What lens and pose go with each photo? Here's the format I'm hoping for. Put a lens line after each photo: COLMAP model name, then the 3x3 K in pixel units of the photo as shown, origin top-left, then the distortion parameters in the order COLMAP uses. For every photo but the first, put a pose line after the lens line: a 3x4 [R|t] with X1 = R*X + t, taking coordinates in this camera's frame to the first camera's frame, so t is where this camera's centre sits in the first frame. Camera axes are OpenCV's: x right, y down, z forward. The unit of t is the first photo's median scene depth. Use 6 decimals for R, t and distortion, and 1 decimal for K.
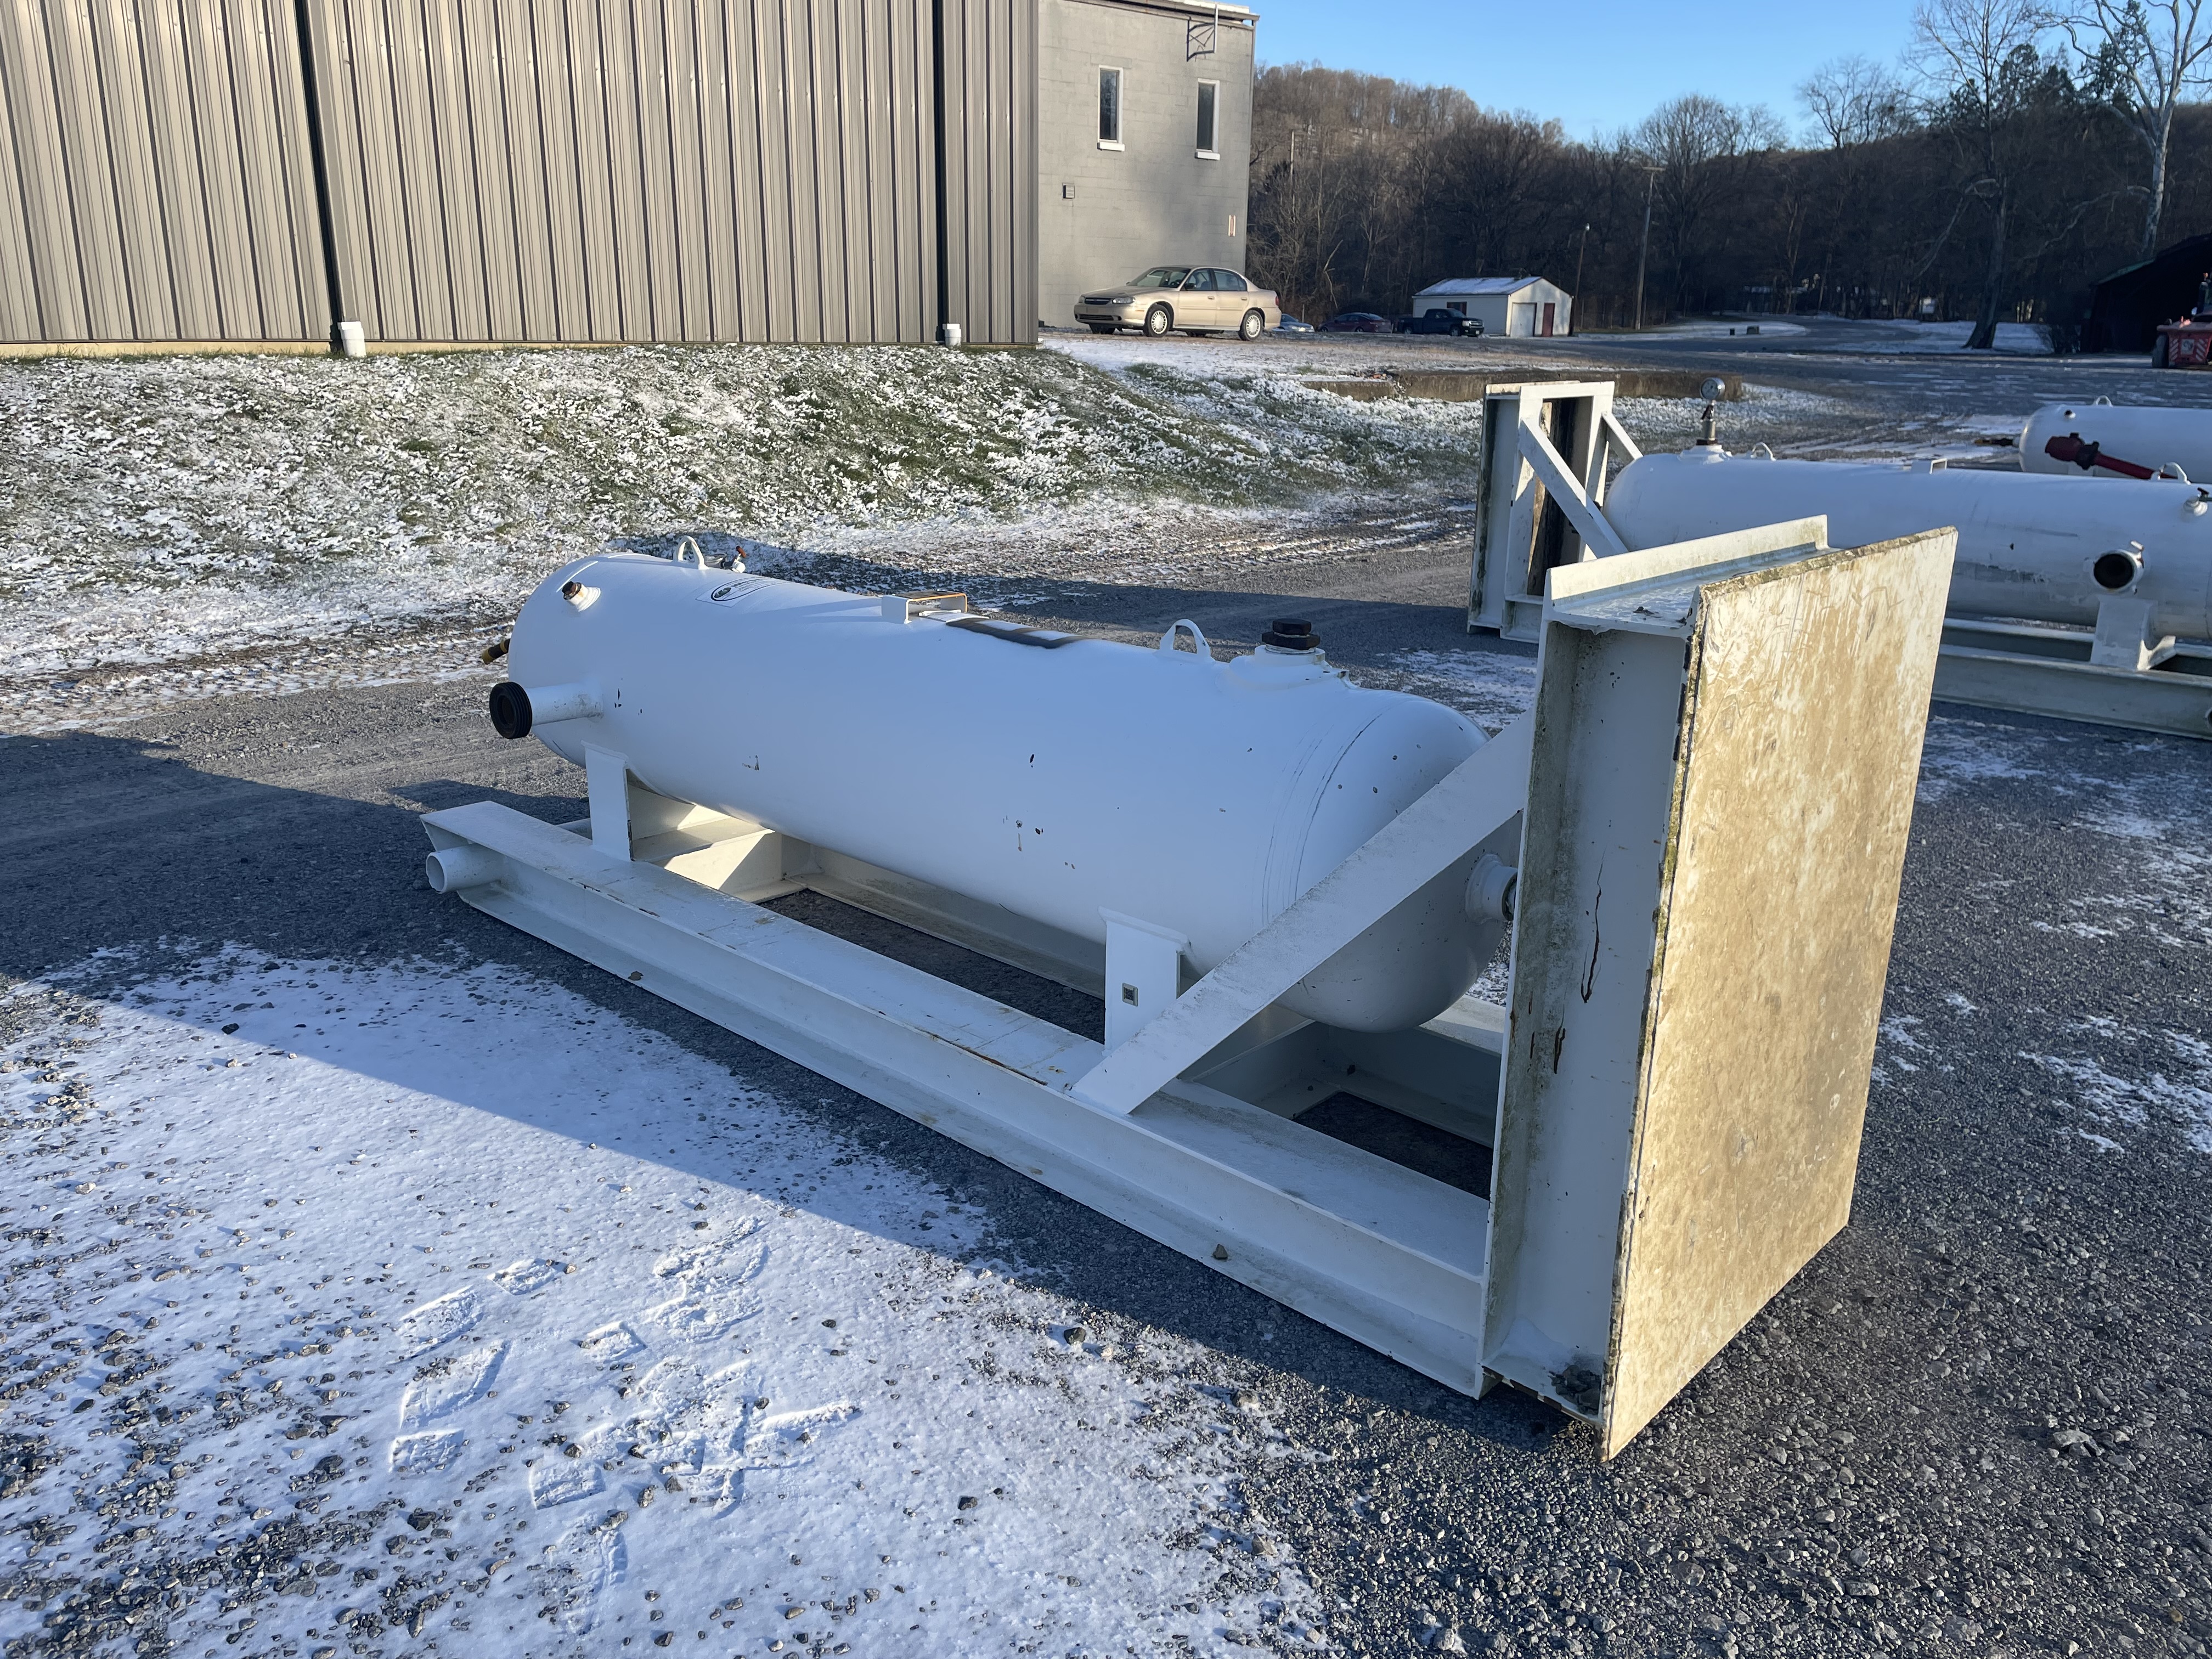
lens RADIAL K [[1661.6, 0, 1100.8], [0, 1661.6, 815.4], [0, 0, 1]] dist [0.088514, -0.109741]
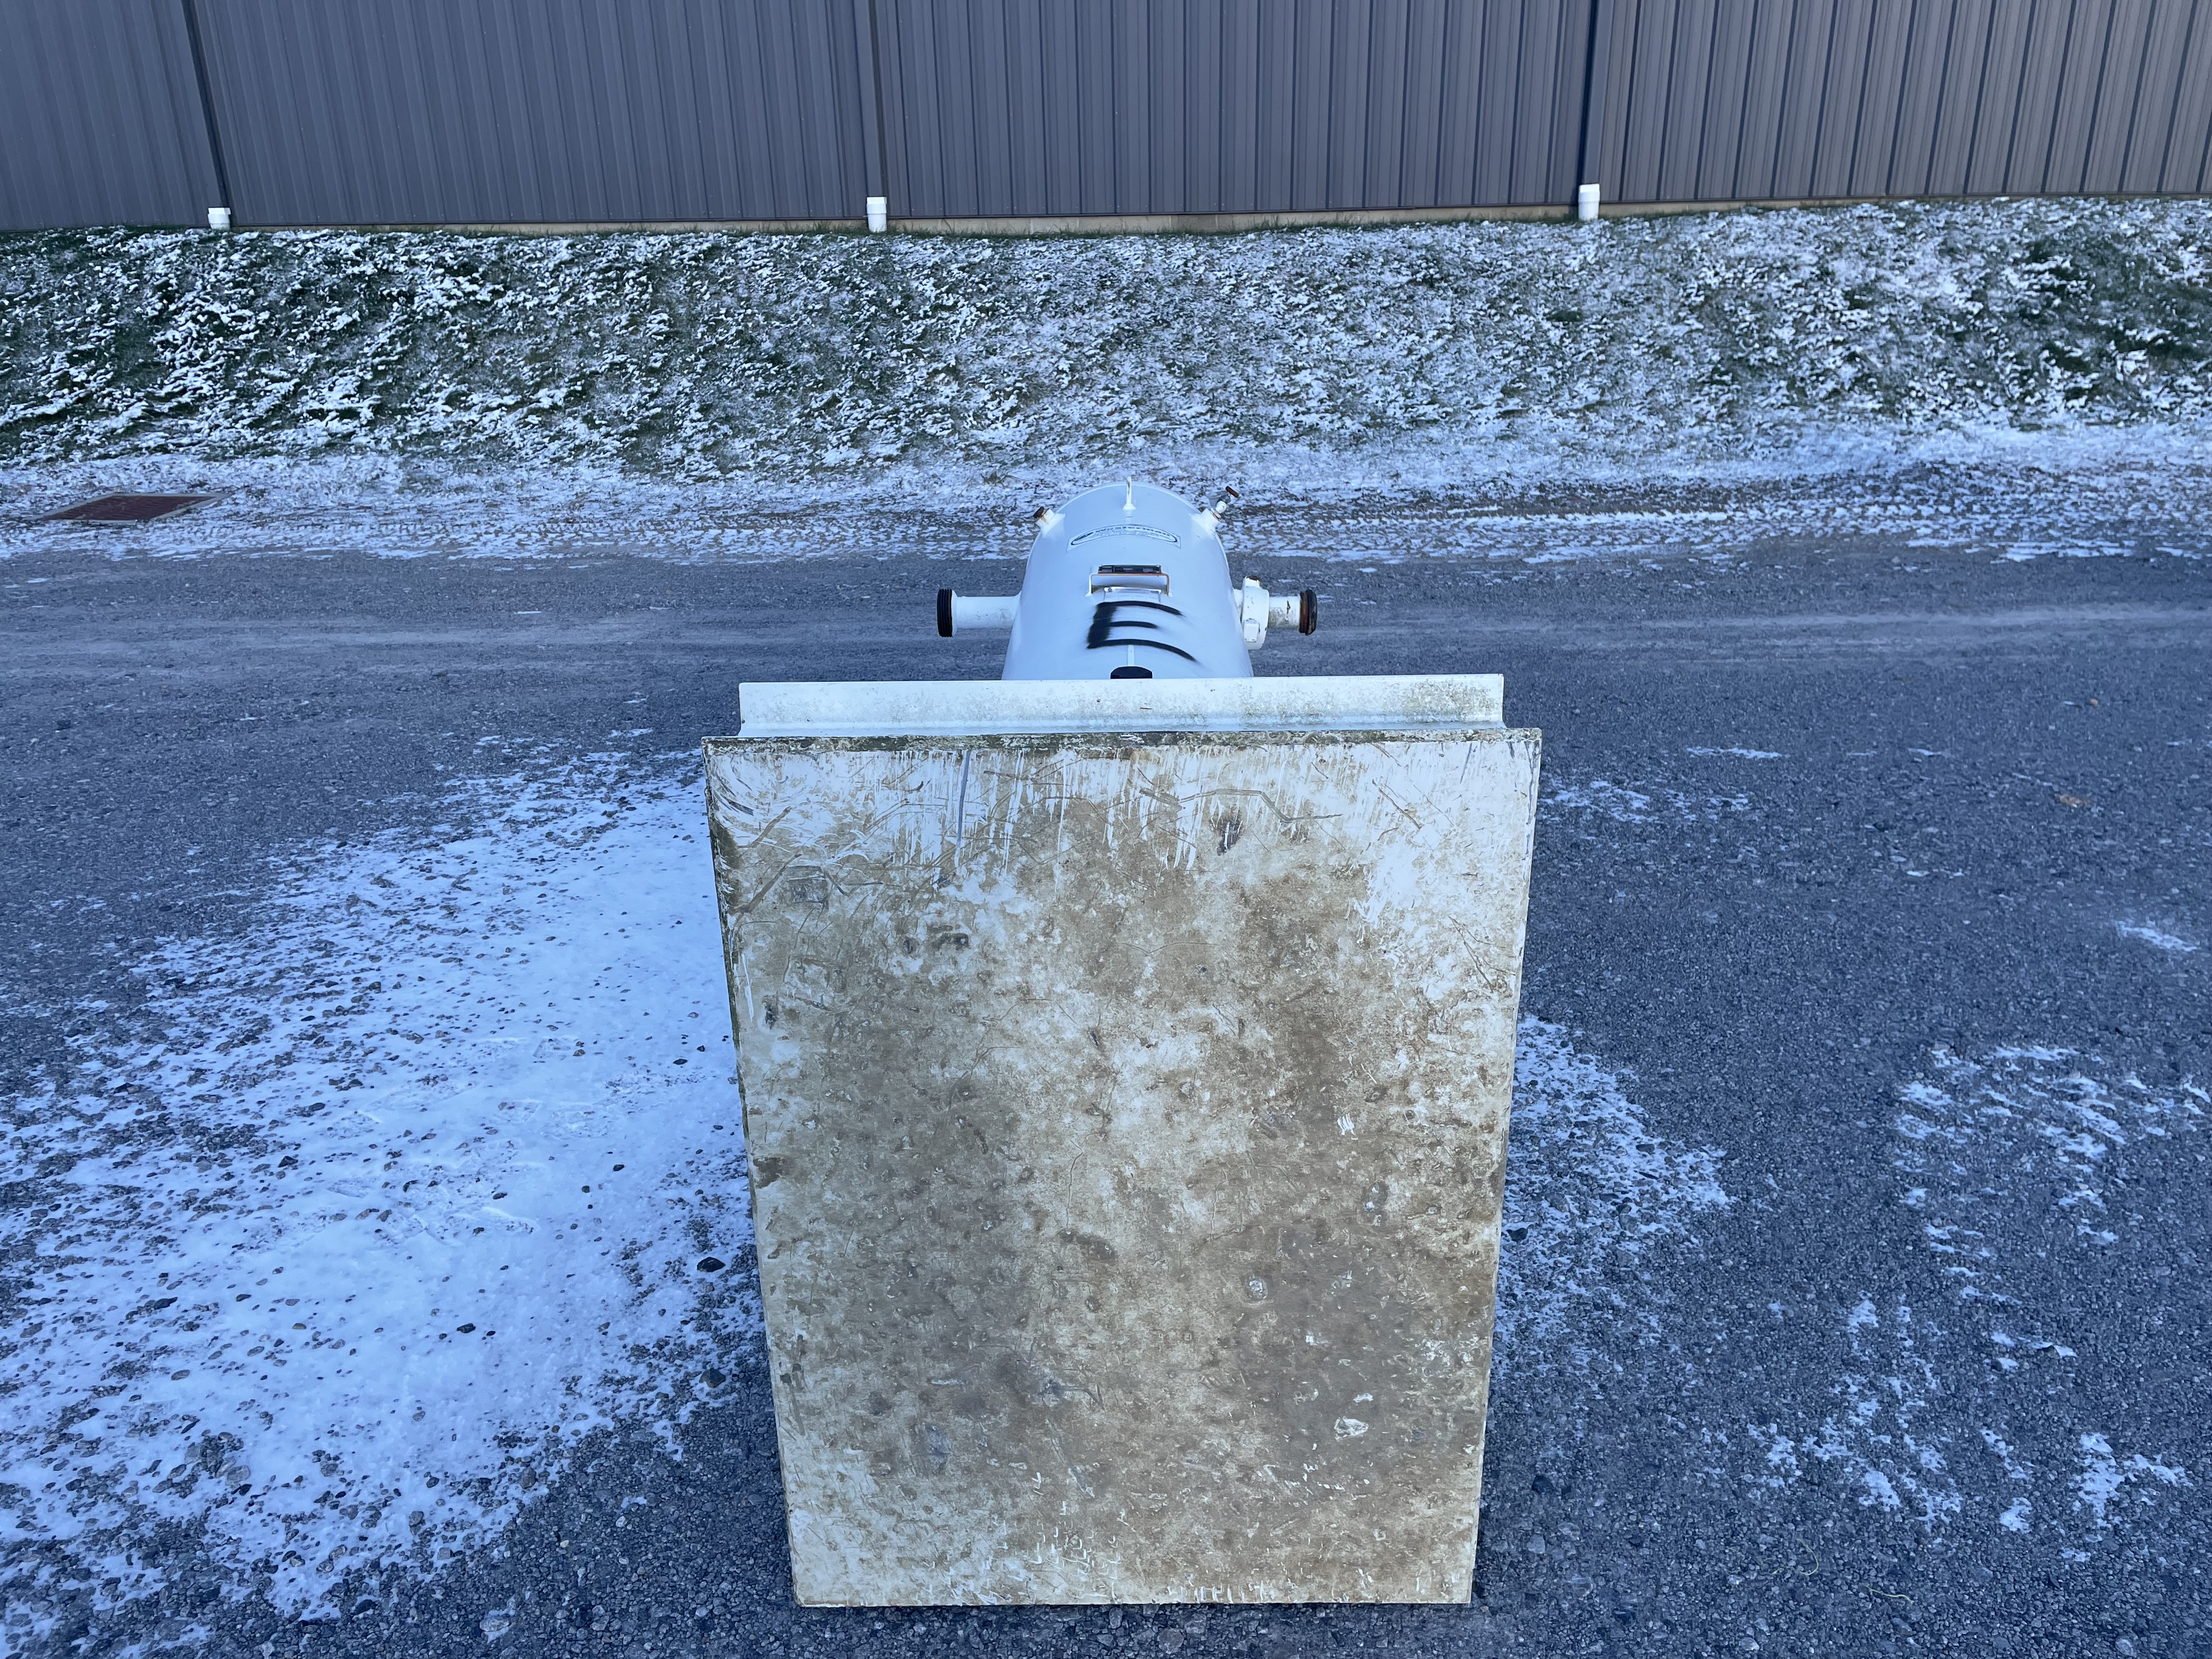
lens RADIAL K [[1661.6, 0, 1105.0], [0, 1661.6, 824.5], [0, 0, 1]] dist [0.088514, -0.109741]
pose [[0.672937, 0.256440, -0.693826, 0.578227], [-0.185938, 0.966509, 0.176884, -0.147906], [0.715949, 0.009976, 0.698081, 0.268975]]
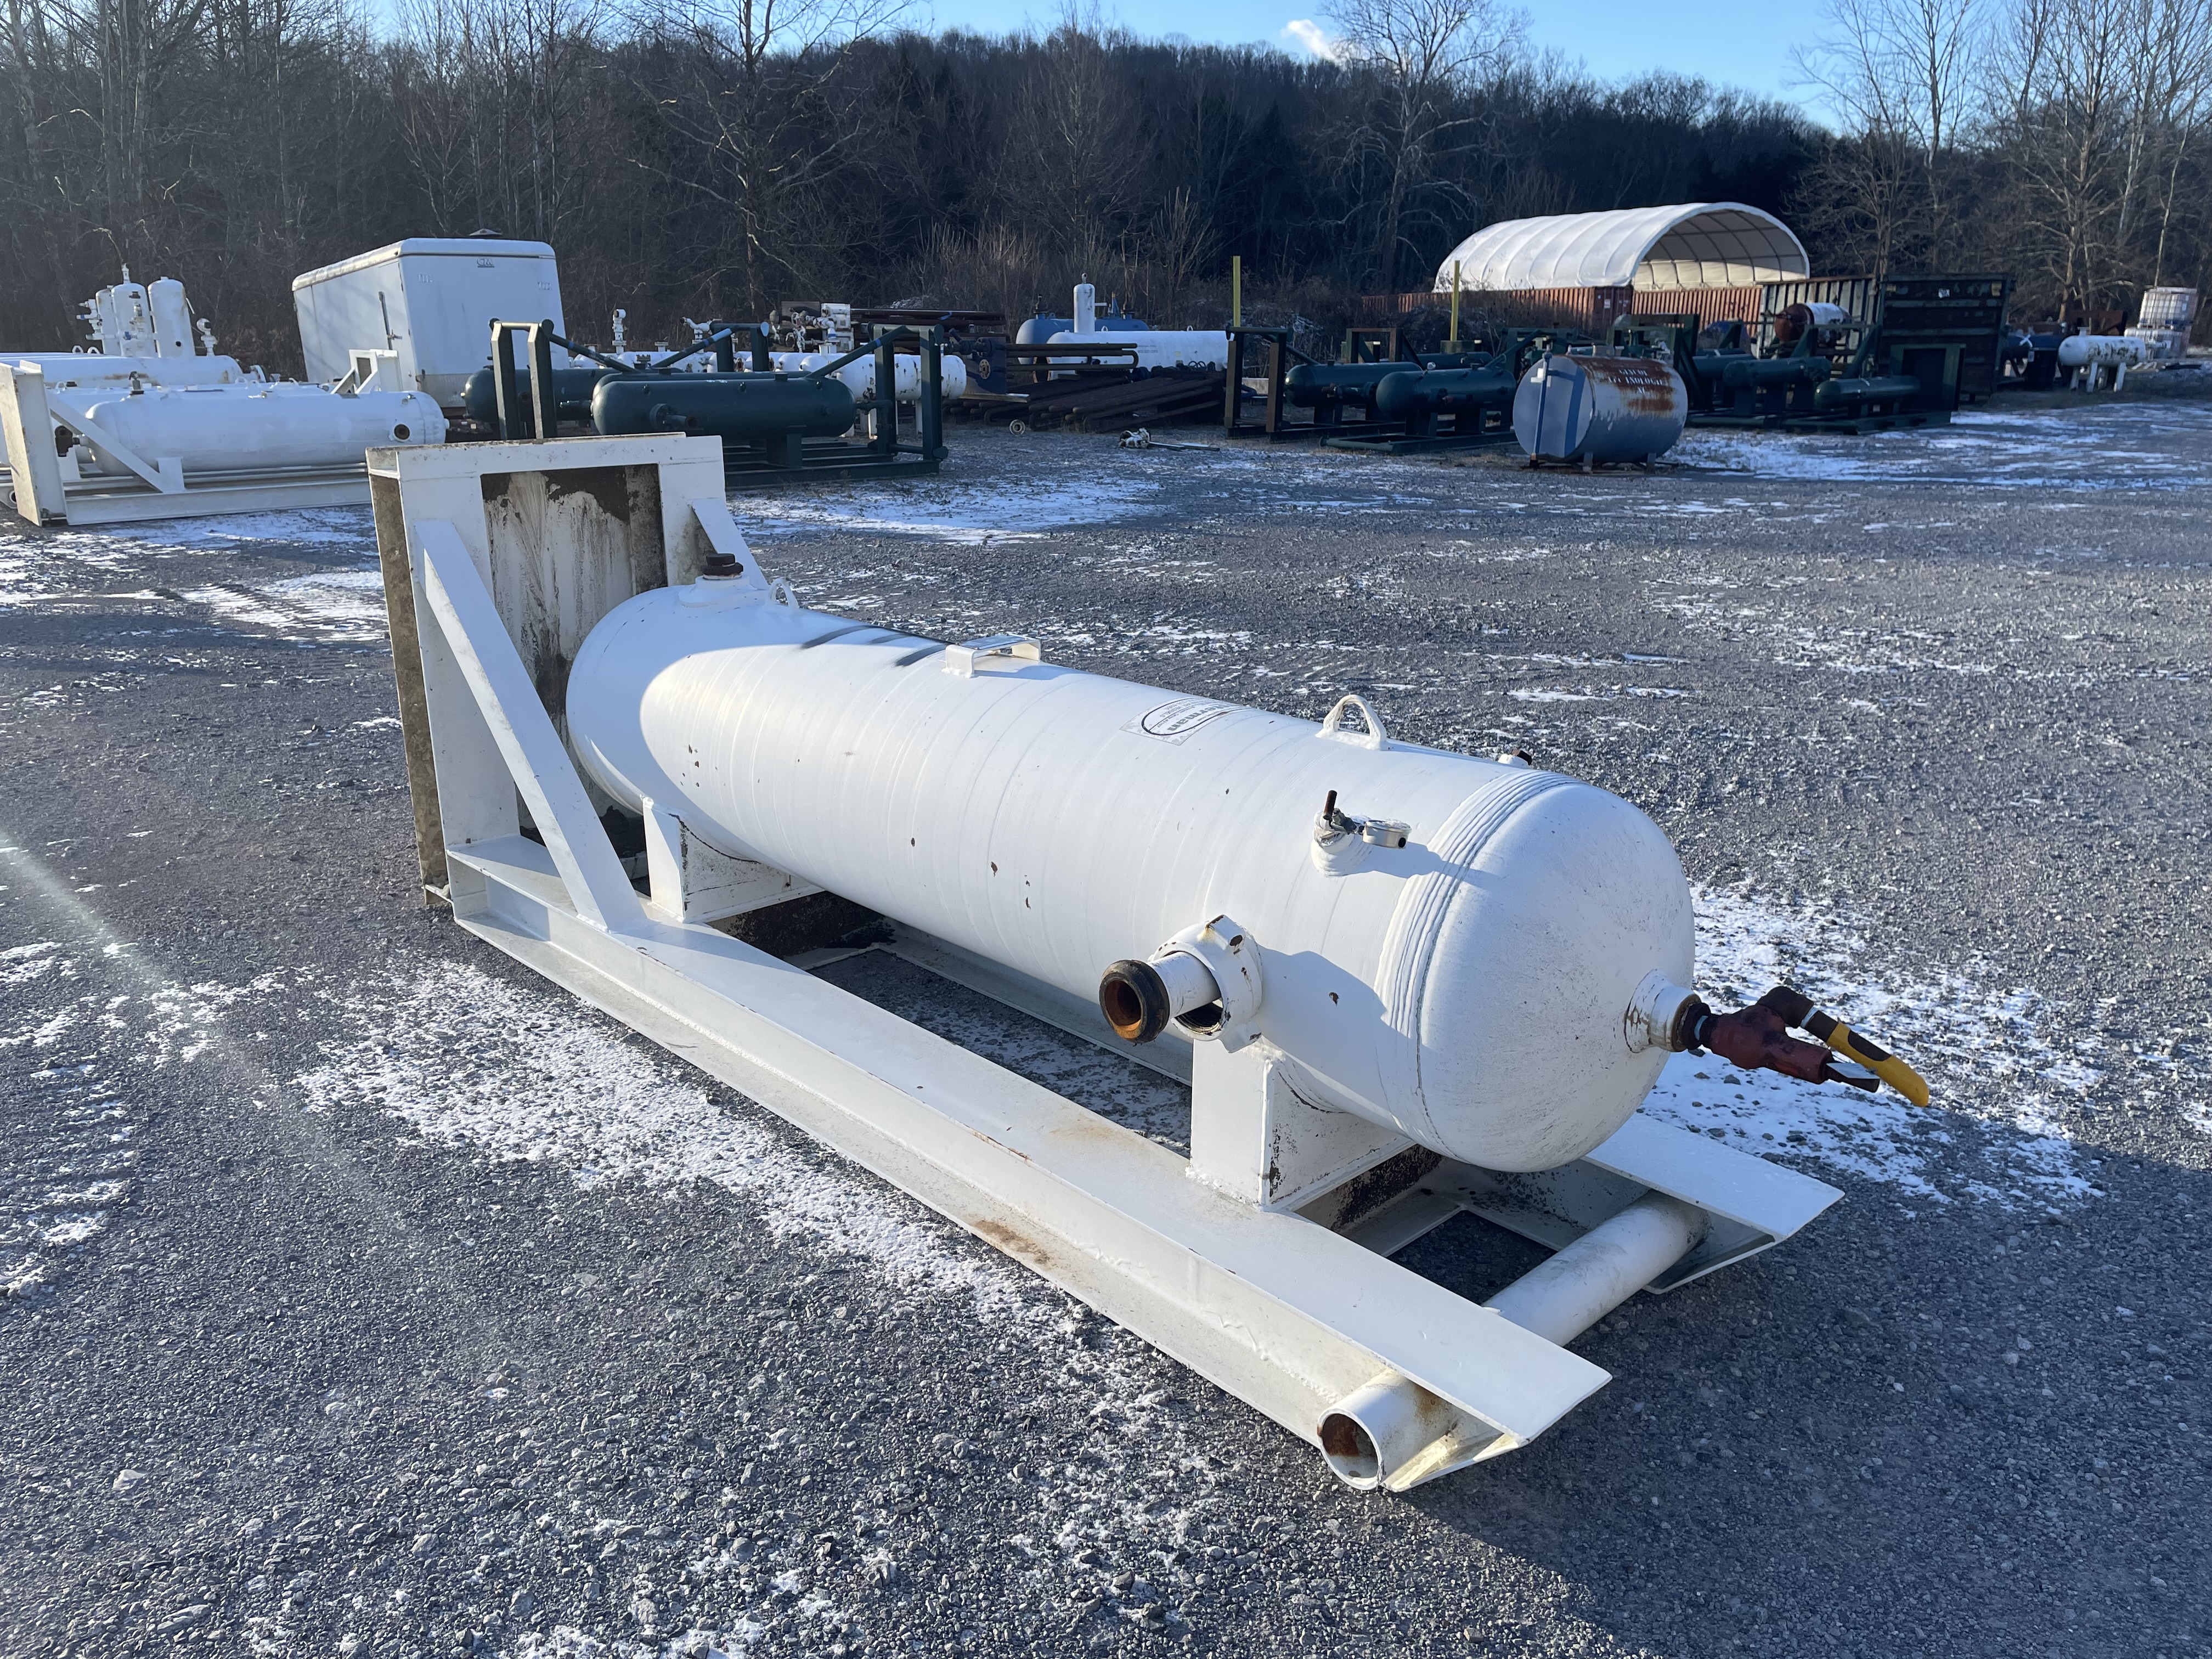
lens RADIAL K [[1661.6, 0, 1095.0], [0, 1661.6, 829.9], [0, 0, 1]] dist [0.088514, -0.109741]
pose [[-0.997752, -0.029808, 0.060012, -0.202370], [0.008722, 0.830214, 0.557377, -0.510123], [-0.066437, 0.556648, -0.828088, 1.671115]]
